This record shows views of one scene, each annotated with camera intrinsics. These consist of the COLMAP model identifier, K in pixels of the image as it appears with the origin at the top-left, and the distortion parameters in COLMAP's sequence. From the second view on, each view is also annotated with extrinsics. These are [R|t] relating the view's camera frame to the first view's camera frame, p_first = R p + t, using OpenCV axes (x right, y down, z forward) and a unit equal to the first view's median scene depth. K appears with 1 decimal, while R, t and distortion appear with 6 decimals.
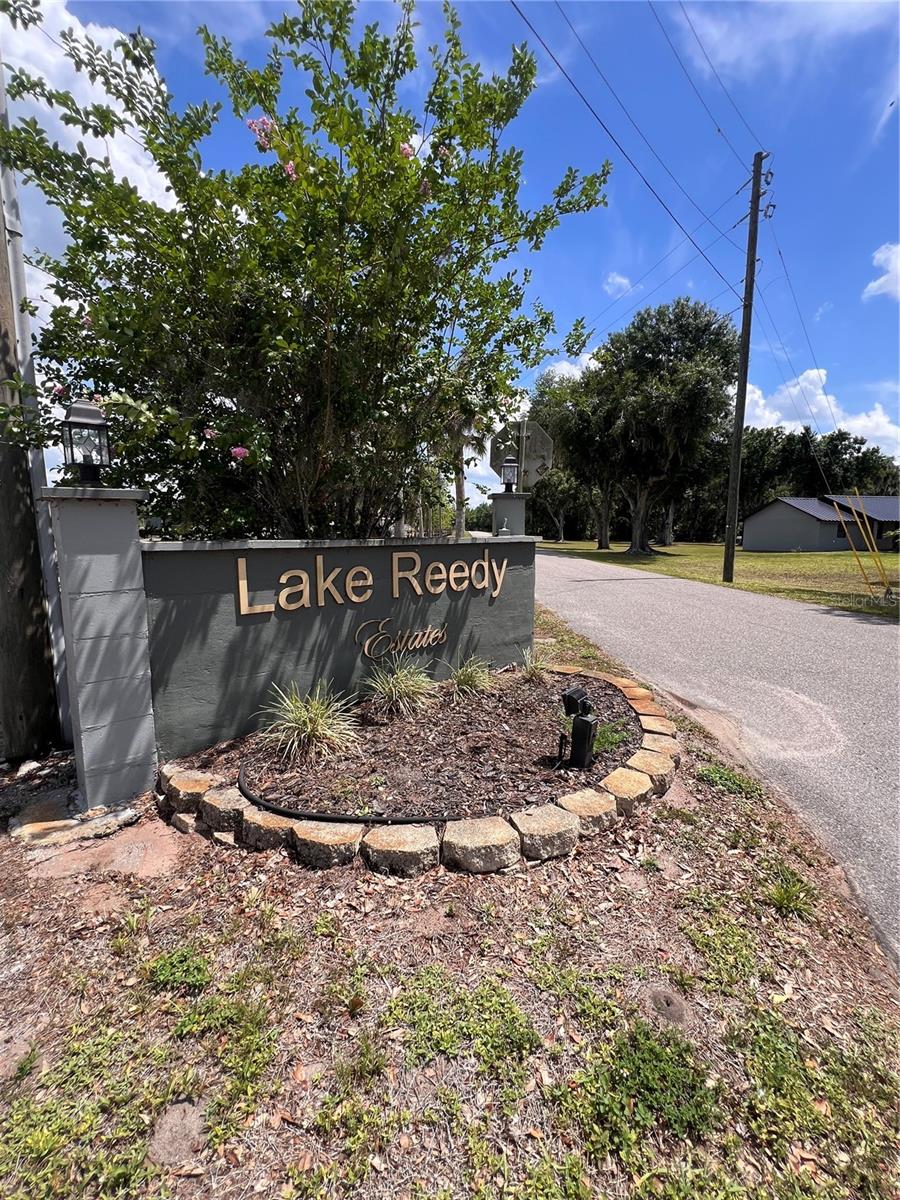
lens RADIAL K [[523.9, 0, 451.7], [0, 523.9, 601.8], [0, 0, 1]] dist [-0.006792, -0.000003]
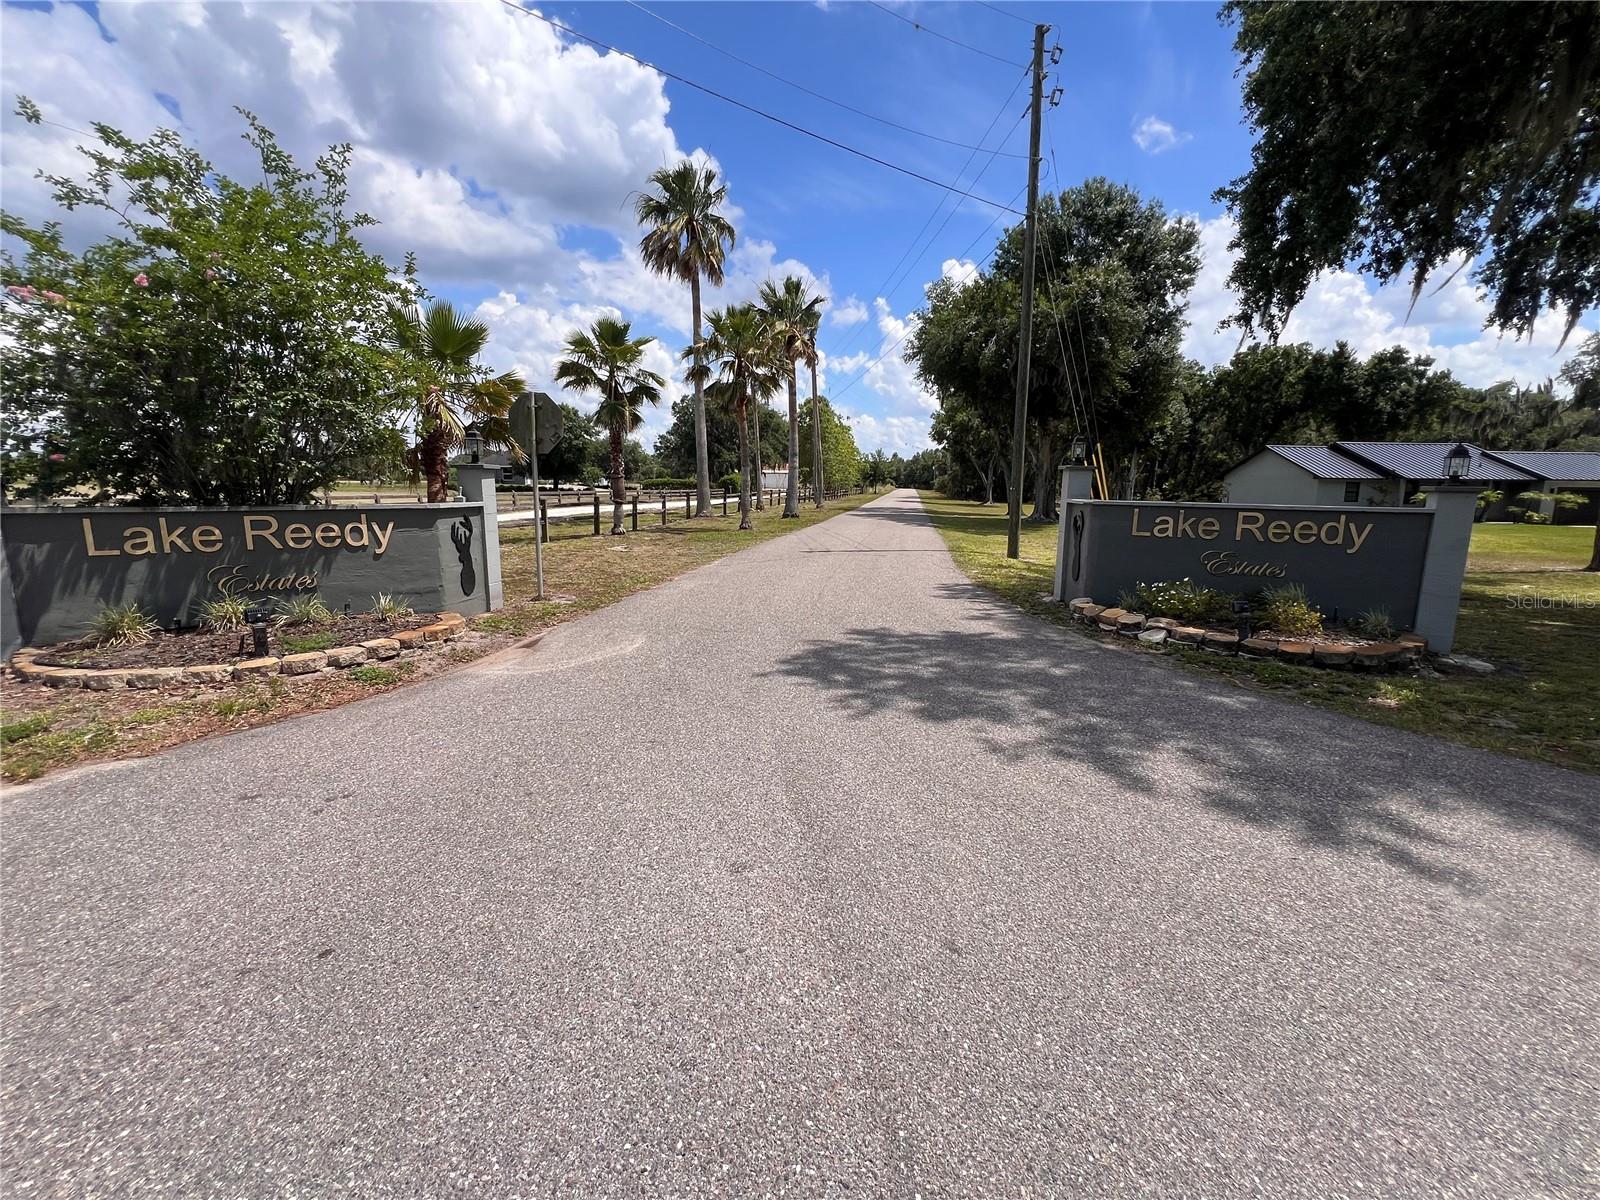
lens RADIAL K [[698.6, 0, 797.1], [0, 698.6, 604.7], [0, 0, 1]] dist [-0.006792, -0.000003]
pose [[0.991569, 0.025780, -0.126986, 1.277439], [-0.021784, 0.999226, 0.032759, 0.036962], [0.127732, -0.029717, 0.991363, -0.503895]]
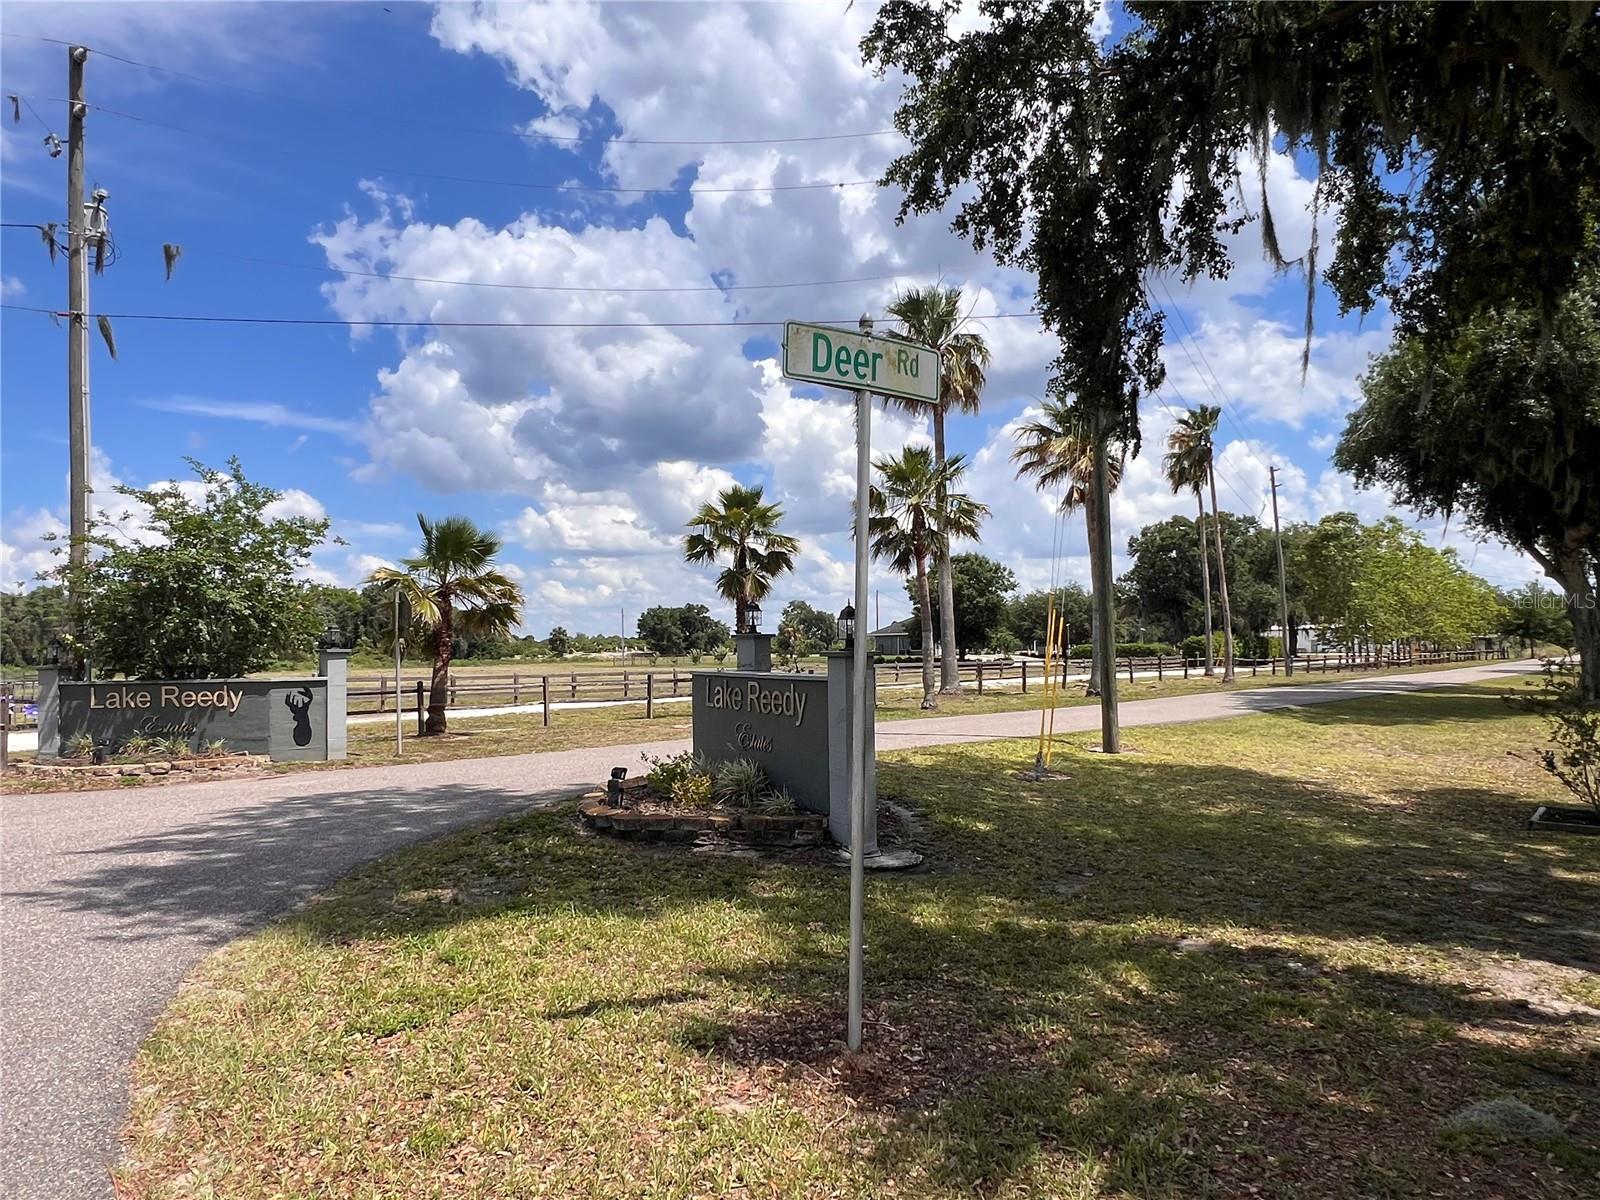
lens RADIAL K [[1017.2, 0, 800.0], [0, 1017.2, 599.4], [0, 0, 1]] dist [0.001954, 0.000338]
pose [[0.719620, -0.054347, -0.692238, 4.010814], [-0.076264, 0.984715, -0.156589, 0.010162], [0.690168, 0.165477, 0.704476, -0.196301]]
